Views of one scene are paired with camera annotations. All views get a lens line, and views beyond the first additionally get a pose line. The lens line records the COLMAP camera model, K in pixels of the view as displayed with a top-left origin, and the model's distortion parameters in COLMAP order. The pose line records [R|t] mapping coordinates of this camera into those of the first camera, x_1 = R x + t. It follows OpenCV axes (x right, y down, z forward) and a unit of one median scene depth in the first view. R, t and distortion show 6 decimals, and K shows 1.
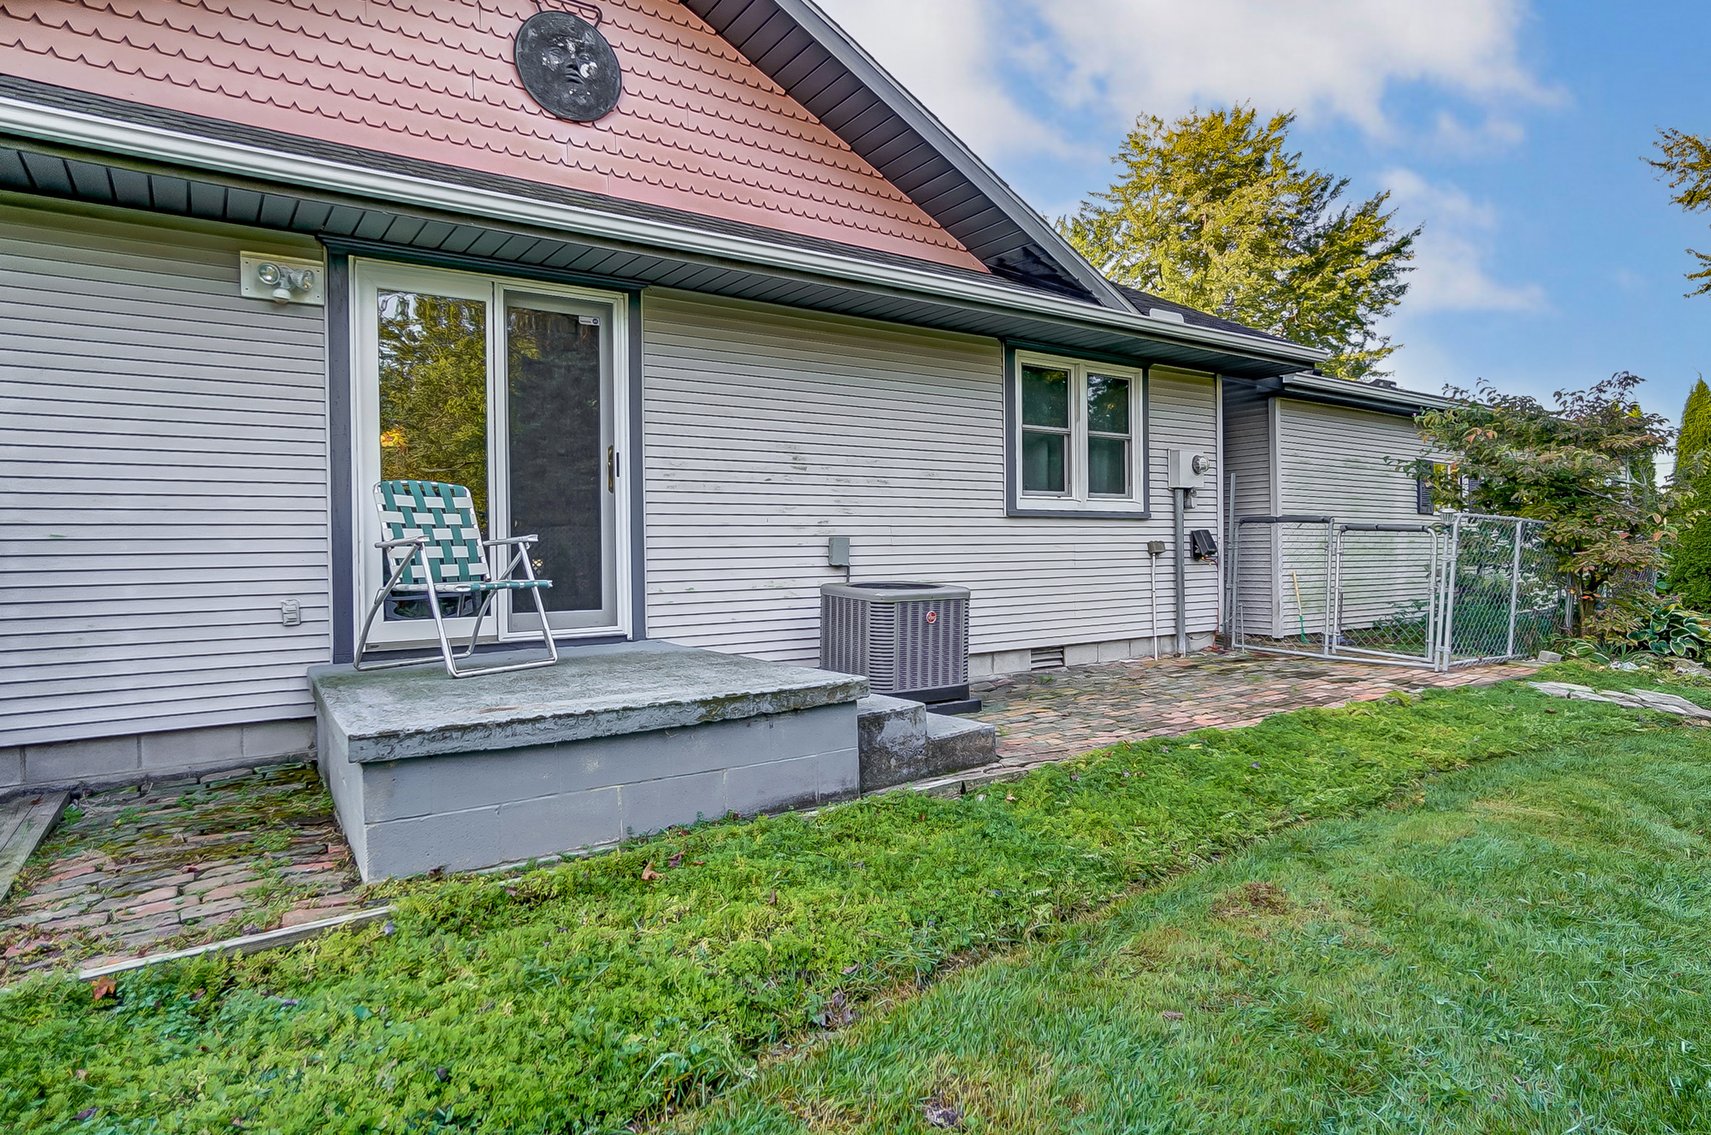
lens RADIAL K [[941.1, 0, 852.8], [0, 941.1, 549.7], [0, 0, 1]] dist [0.004815, 0.001954]
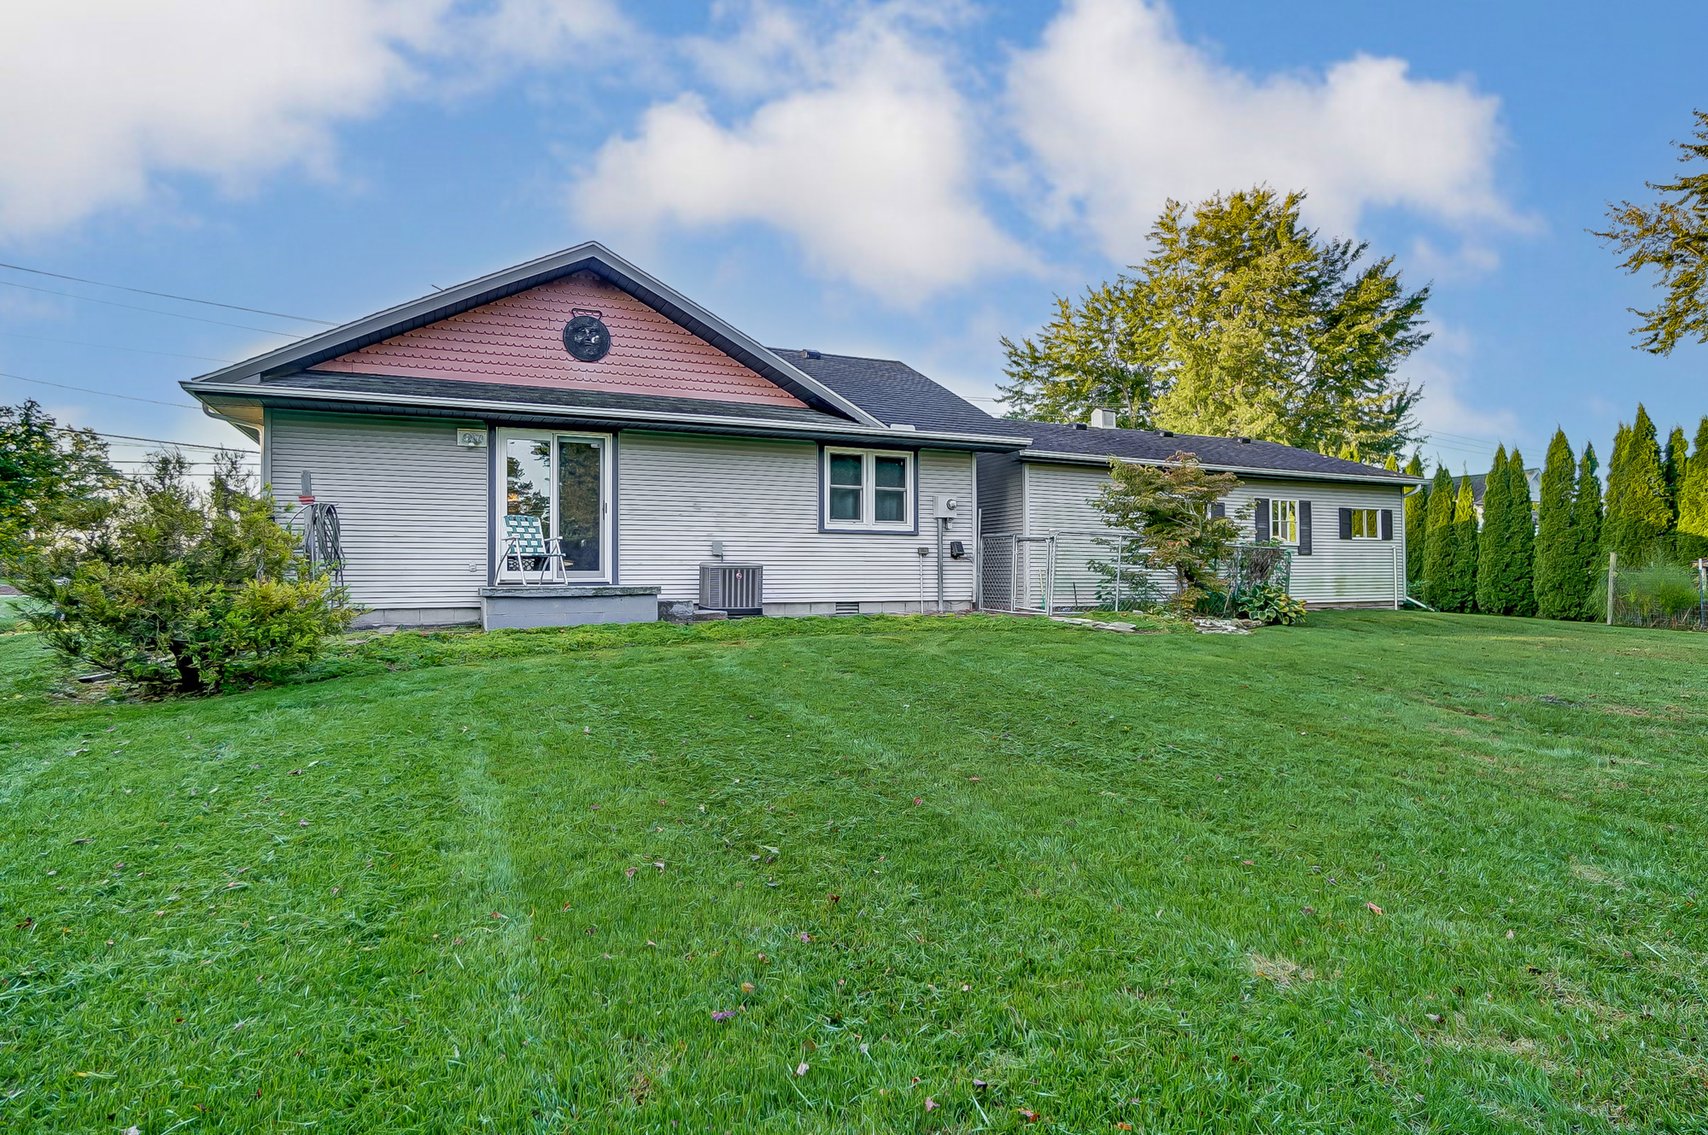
lens RADIAL K [[897.8, 0, 854.0], [0, 897.8, 567.5], [0, 0, 1]] dist [-0.003198, -0.000387]
pose [[0.986837, 0.007693, -0.161533, 0.508133], [-0.009517, 0.999899, -0.010523, 0.052397], [0.161436, 0.011922, 0.986811, -0.768848]]
